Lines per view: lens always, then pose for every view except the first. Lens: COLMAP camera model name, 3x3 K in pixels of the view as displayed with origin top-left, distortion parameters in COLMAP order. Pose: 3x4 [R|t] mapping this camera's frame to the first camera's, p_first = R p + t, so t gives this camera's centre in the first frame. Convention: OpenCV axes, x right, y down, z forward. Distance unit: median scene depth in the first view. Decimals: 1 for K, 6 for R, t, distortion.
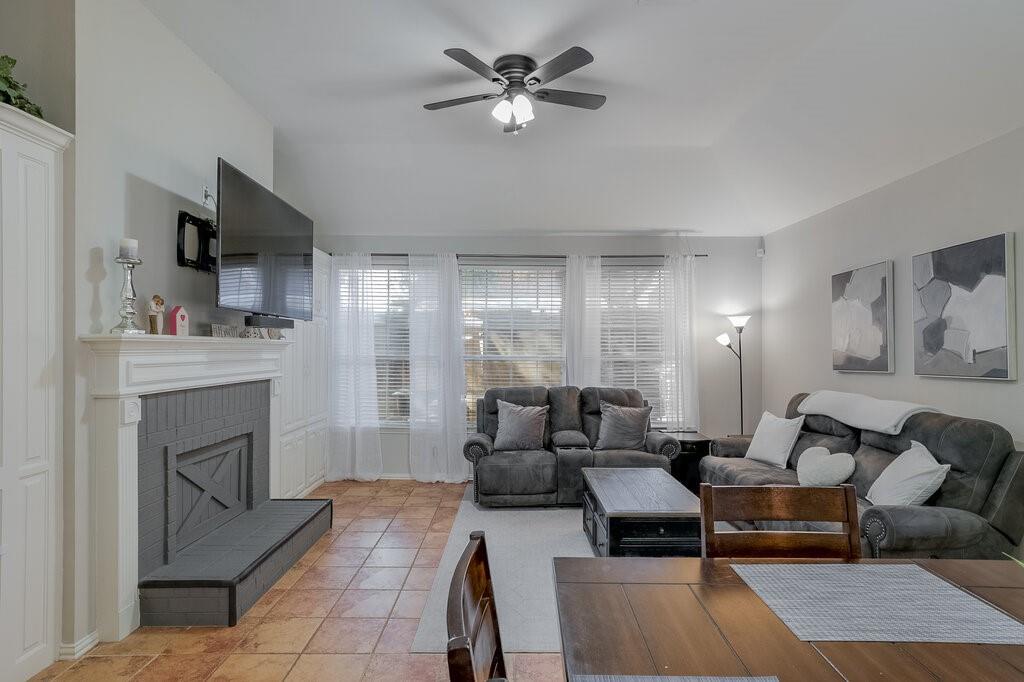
lens RADIAL K [[535.8, 0, 512.7], [0, 535.8, 341.6], [0, 0, 1]] dist [-0.022627, -0.001012]
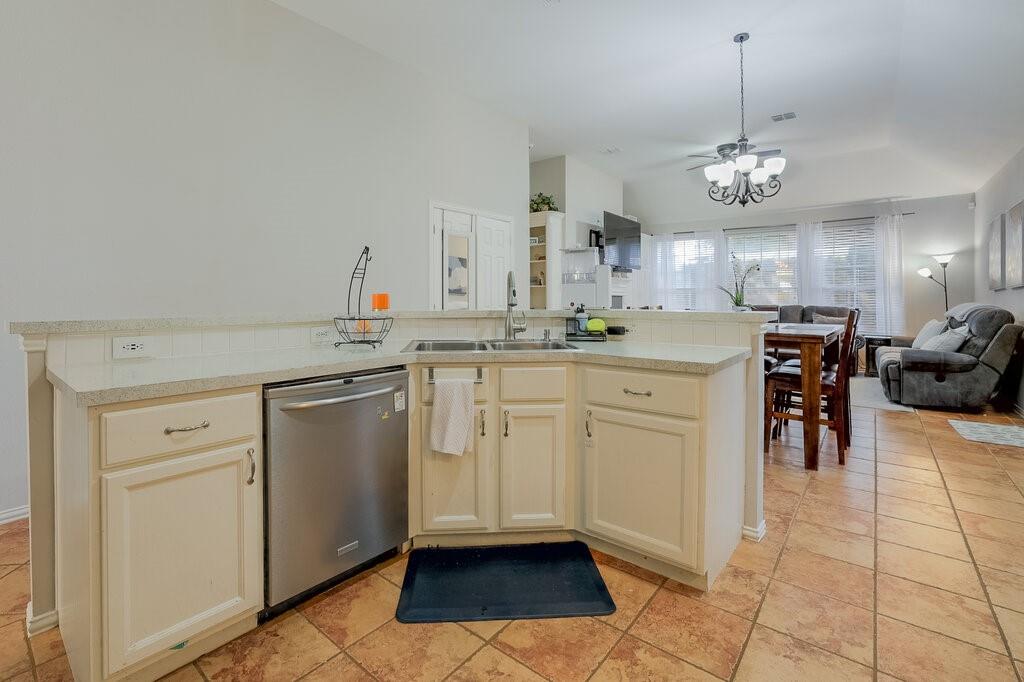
lens RADIAL K [[455.7, 0, 502.5], [0, 455.7, 301.3], [0, 0, 1]] dist [-0.013822, 0.001227]
pose [[0.775249, 0.002625, -0.631650, 0.366278], [0.005331, 0.999929, 0.010699, 0.069097], [0.631633, -0.011662, 0.775180, -0.806757]]
